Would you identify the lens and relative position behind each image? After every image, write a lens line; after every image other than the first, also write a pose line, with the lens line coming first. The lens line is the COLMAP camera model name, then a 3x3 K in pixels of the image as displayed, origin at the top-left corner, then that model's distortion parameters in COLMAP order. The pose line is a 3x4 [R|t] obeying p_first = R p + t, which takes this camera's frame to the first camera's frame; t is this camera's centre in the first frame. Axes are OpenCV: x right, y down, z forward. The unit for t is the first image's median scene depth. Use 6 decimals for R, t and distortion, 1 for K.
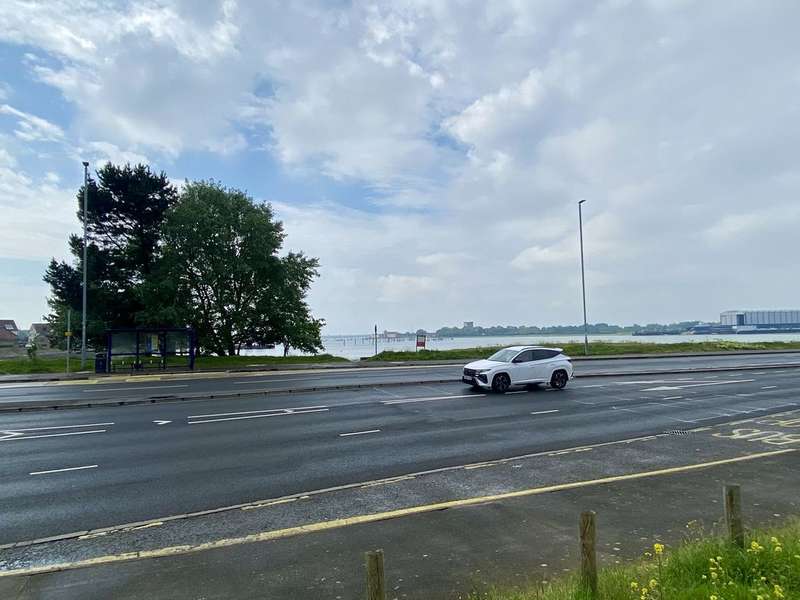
lens RADIAL K [[540.6, 0, 400.0], [0, 540.6, 300.0], [0, 0, 1]] dist [0.034267, -0.003103]
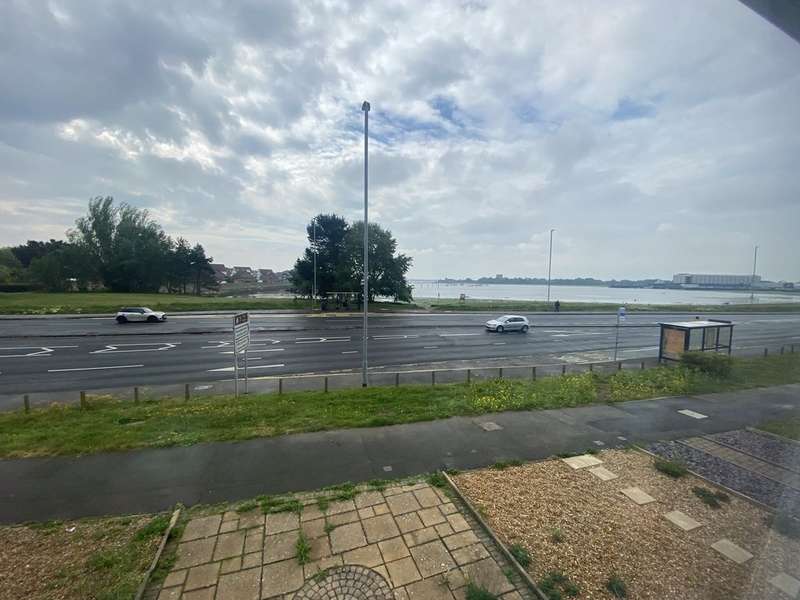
lens RADIAL K [[323.1, 0, 398.7], [0, 323.1, 302.3], [0, 0, 1]] dist [0.028945, -0.026723]
pose [[0.984363, 0.050263, -0.168826, 0.013569], [-0.027311, 0.990385, 0.135617, -0.075638], [0.174019, -0.128886, 0.976271, -0.237188]]
